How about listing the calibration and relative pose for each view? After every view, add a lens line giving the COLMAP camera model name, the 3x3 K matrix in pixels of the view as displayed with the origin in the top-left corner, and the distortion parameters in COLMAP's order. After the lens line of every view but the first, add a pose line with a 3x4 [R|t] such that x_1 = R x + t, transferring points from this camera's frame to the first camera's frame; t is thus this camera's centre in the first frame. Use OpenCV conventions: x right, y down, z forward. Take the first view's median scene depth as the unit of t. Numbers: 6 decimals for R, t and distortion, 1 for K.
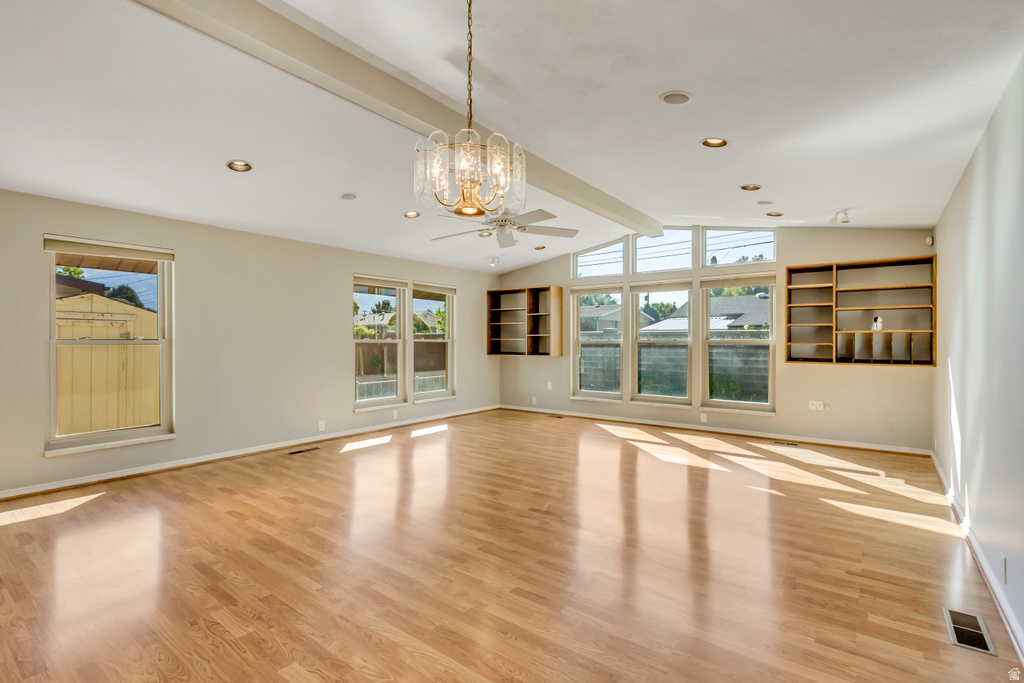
lens RADIAL K [[492.1, 0, 507.5], [0, 492.1, 341.6], [0, 0, 1]] dist [0.008636, -0.000424]
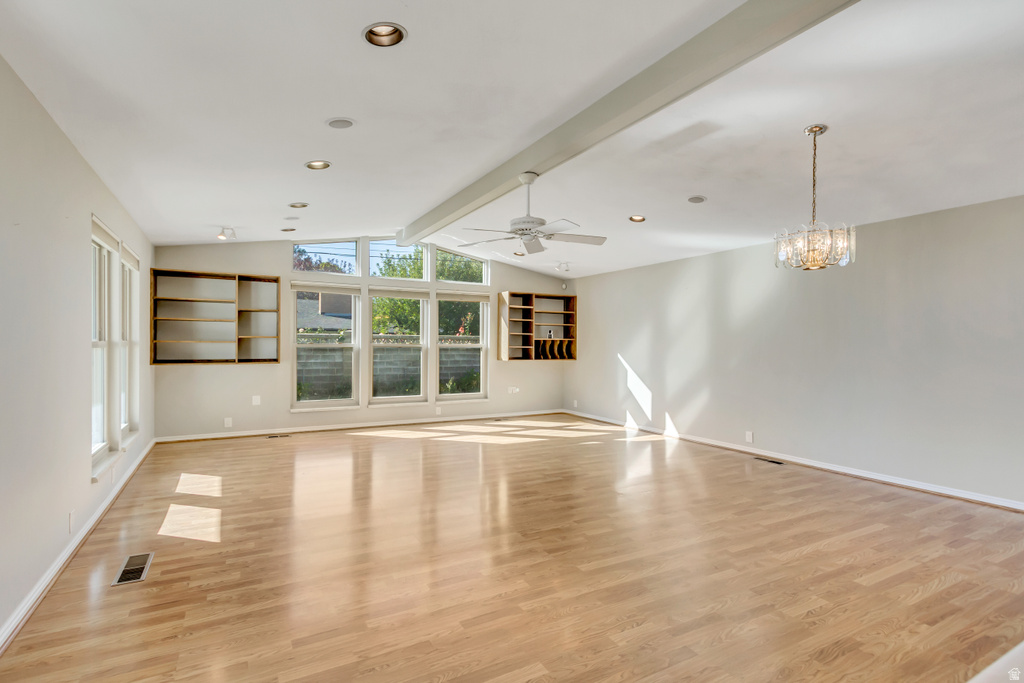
lens RADIAL K [[492.1, 0, 507.5], [0, 492.1, 341.6], [0, 0, 1]] dist [0.008636, -0.000424]
pose [[0.397960, 0.007761, 0.917370, -0.636315], [-0.003259, 0.999970, -0.007046, -0.001064], [-0.917397, -0.000185, 0.397973, 0.408121]]
